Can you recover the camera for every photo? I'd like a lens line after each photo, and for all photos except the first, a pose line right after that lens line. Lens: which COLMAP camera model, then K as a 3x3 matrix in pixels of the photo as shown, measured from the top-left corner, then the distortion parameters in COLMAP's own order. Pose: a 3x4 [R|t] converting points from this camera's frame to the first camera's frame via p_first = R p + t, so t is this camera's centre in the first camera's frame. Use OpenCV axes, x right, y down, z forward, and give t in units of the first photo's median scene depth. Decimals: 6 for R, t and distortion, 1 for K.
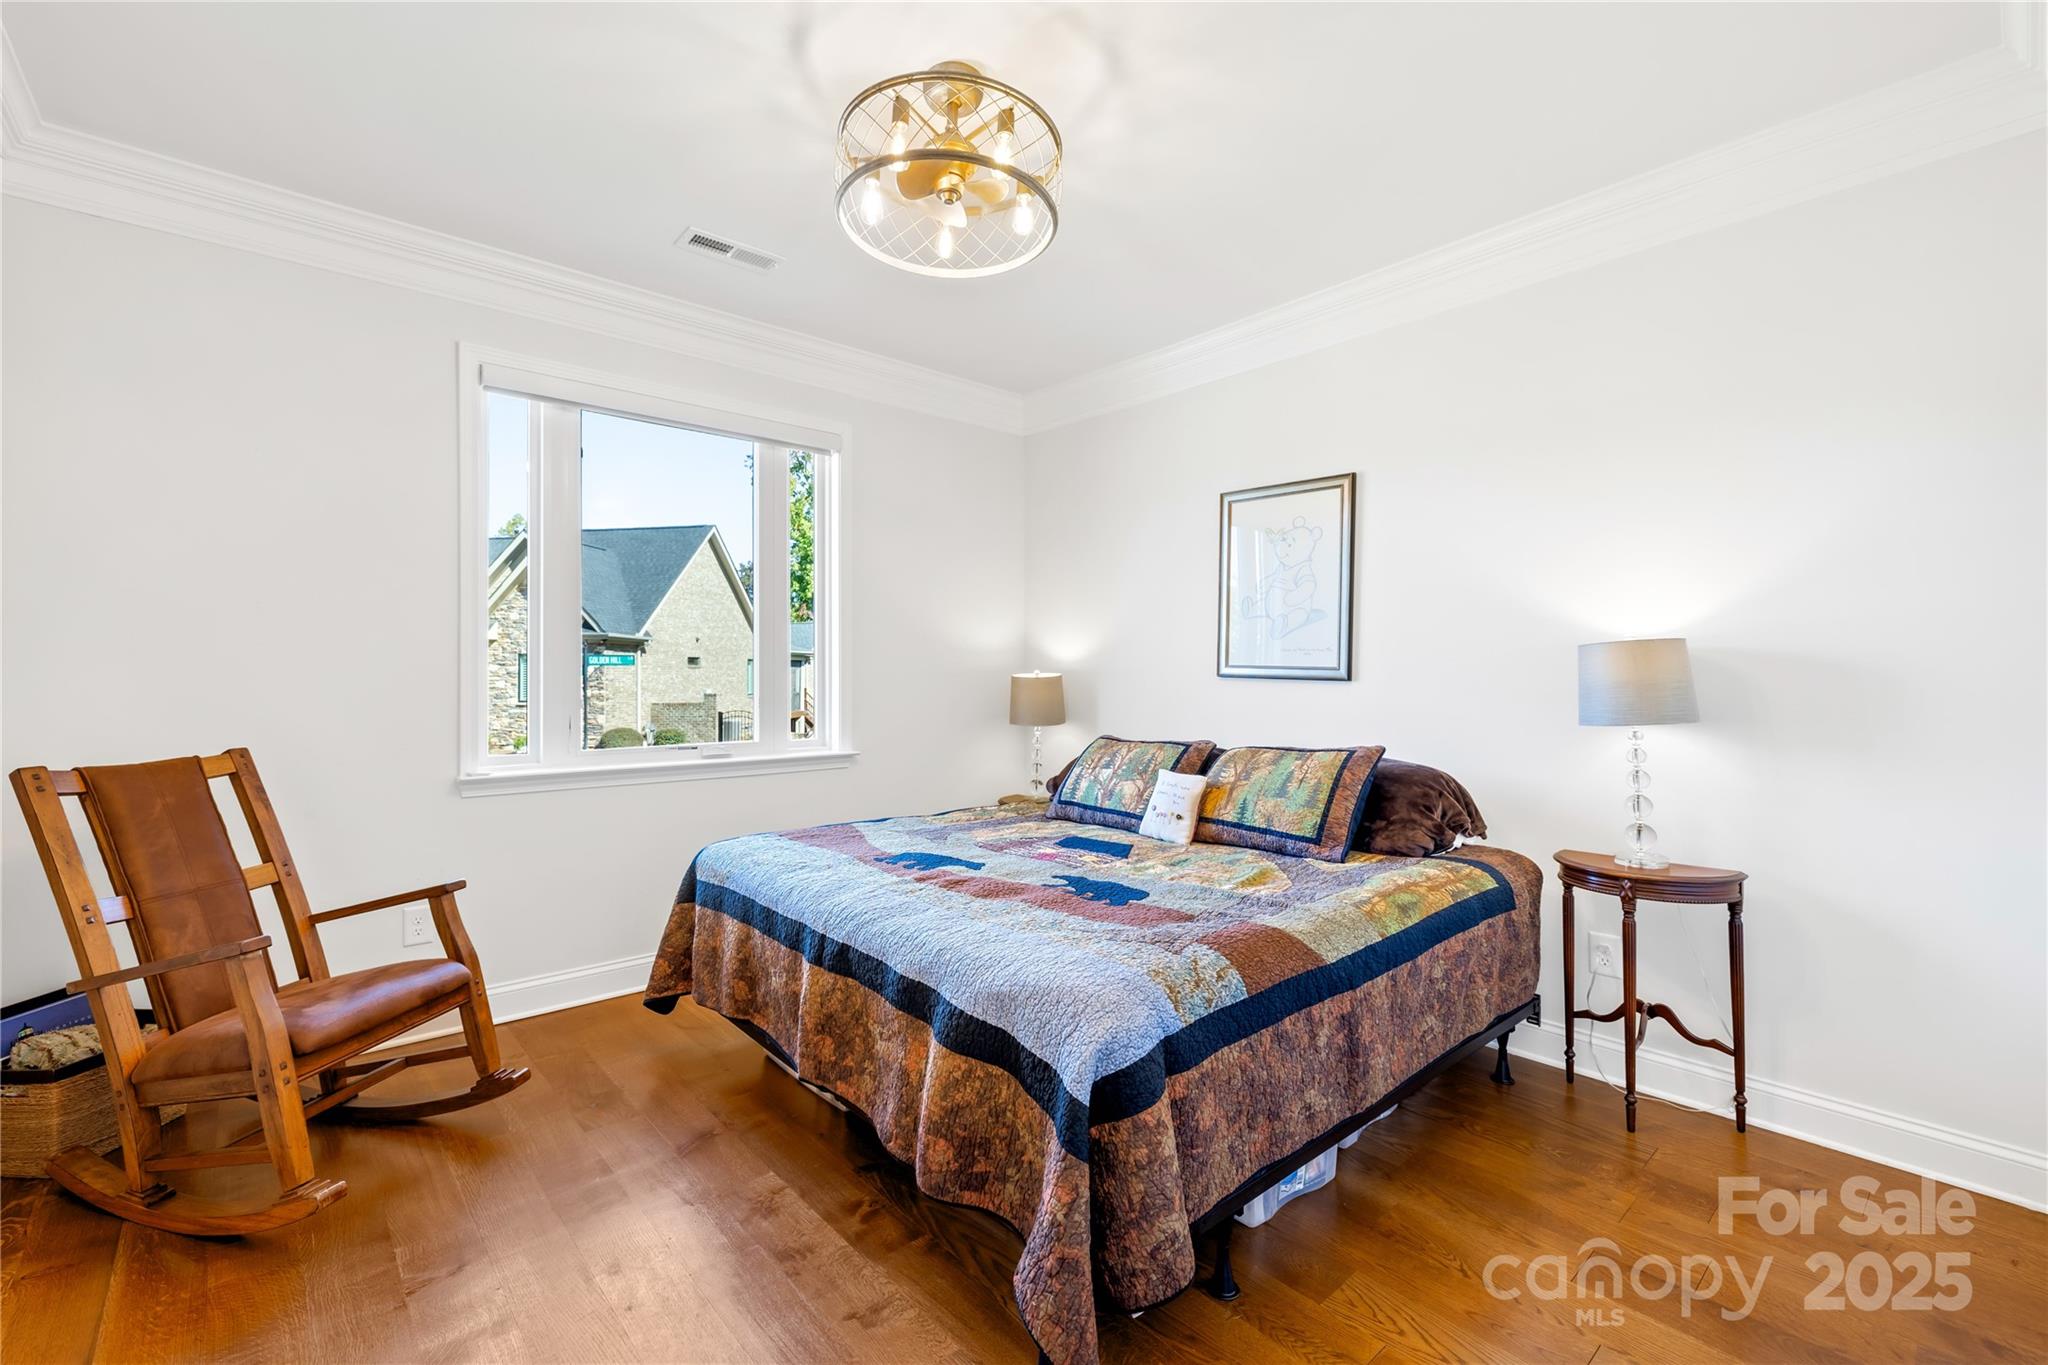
lens RADIAL K [[865.6, 0, 1017.3], [0, 865.6, 671.9], [0, 0, 1]] dist [0.000164, -0.000053]
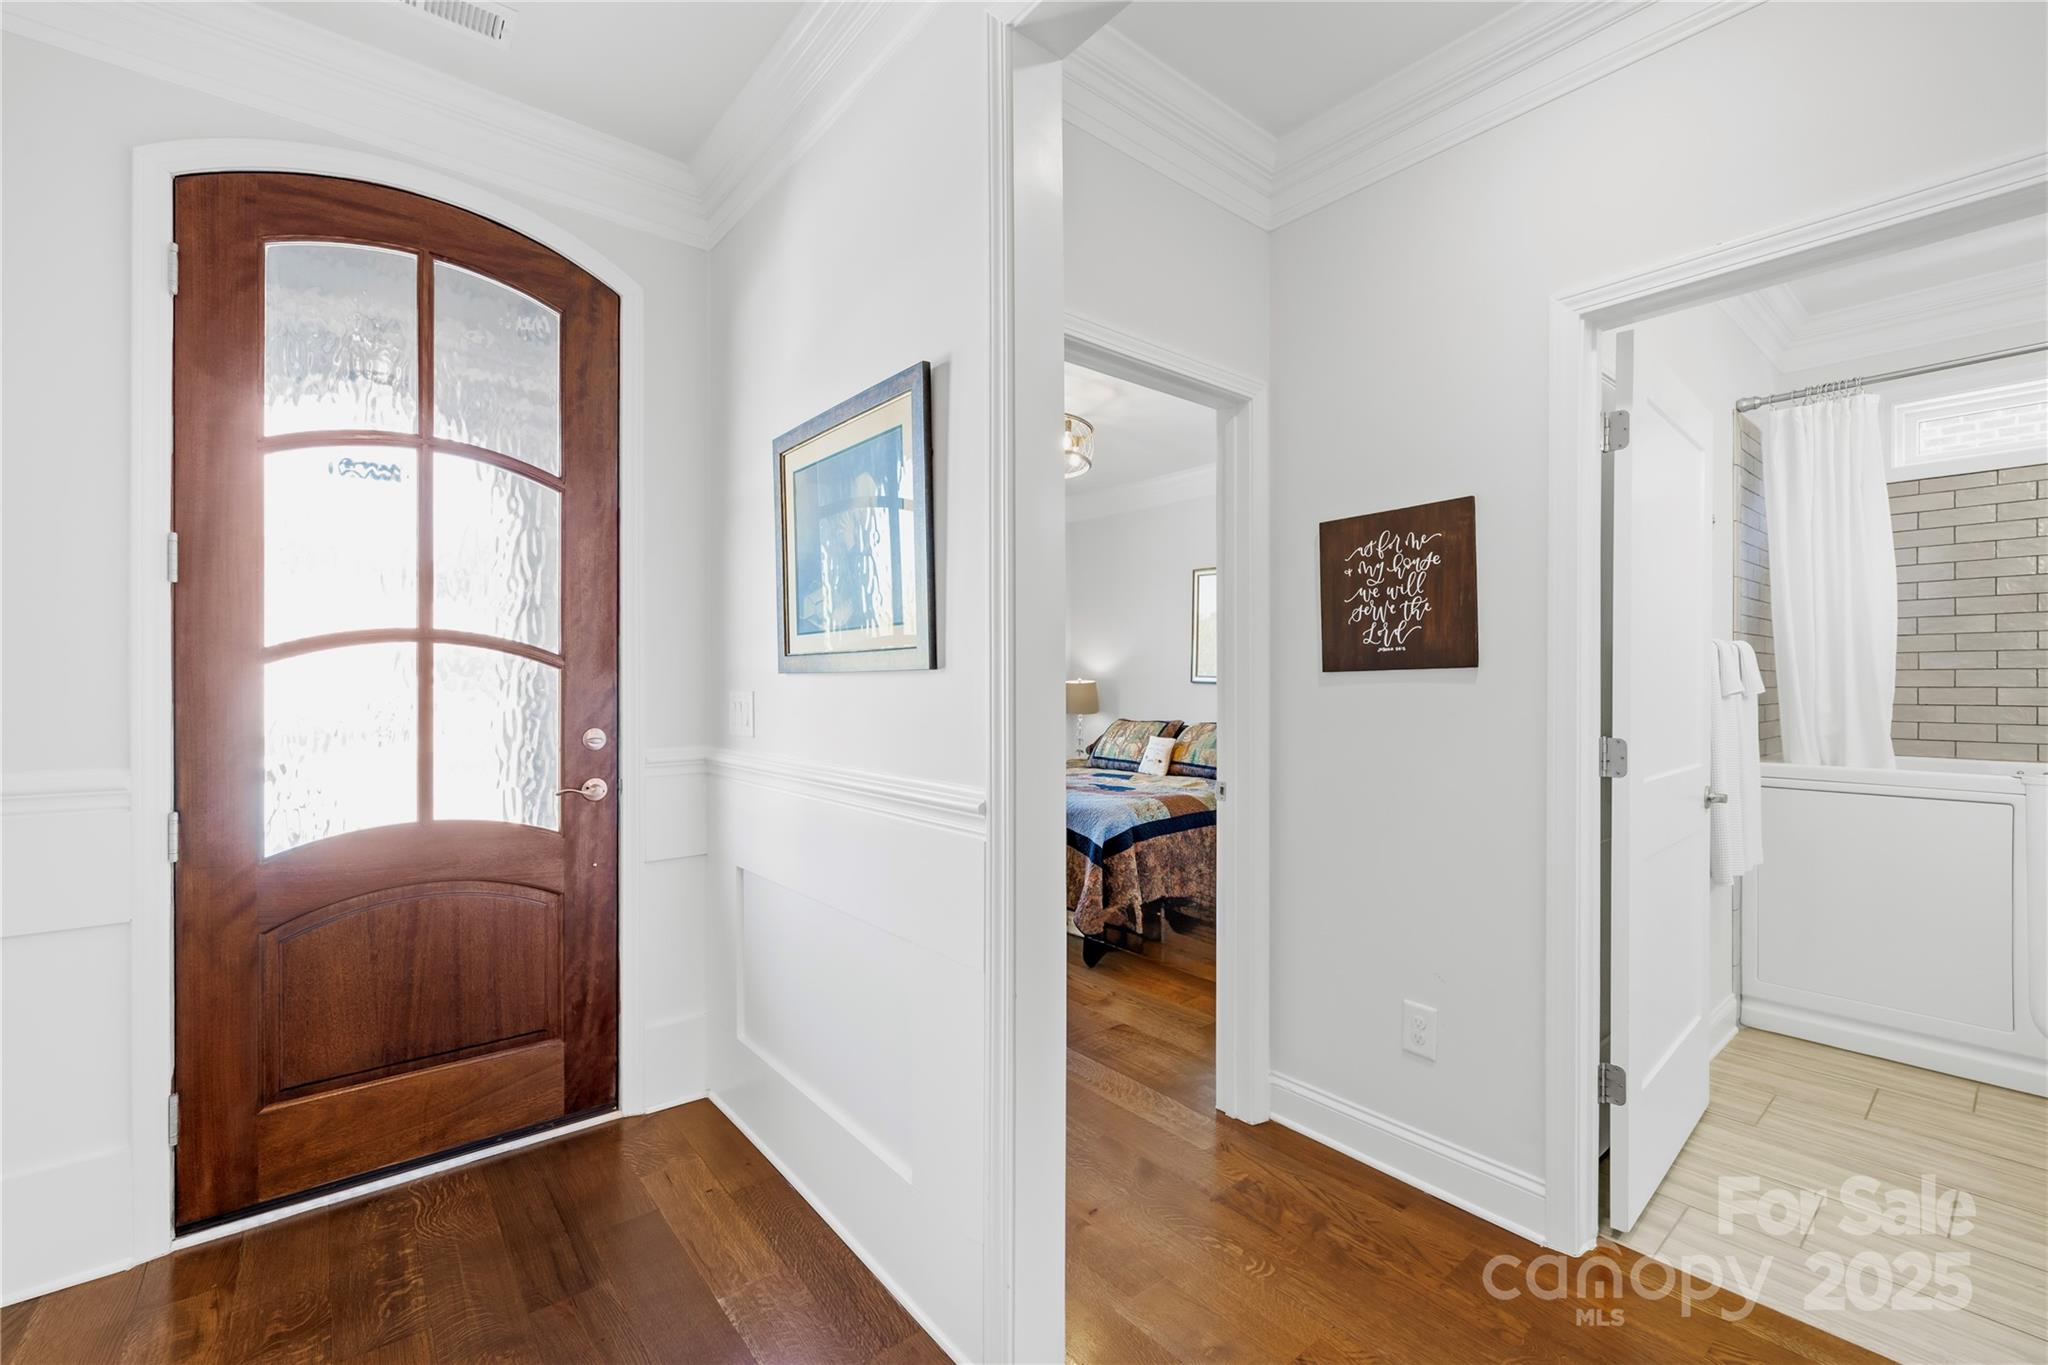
lens RADIAL K [[865.6, 0, 1017.3], [0, 865.6, 671.9], [0, 0, 1]] dist [0.000164, -0.000053]
pose [[0.999050, 0.003682, -0.043423, -0.032175], [-0.003878, 0.999983, -0.004426, -0.008812], [0.043406, 0.004590, 0.999047, -0.837381]]
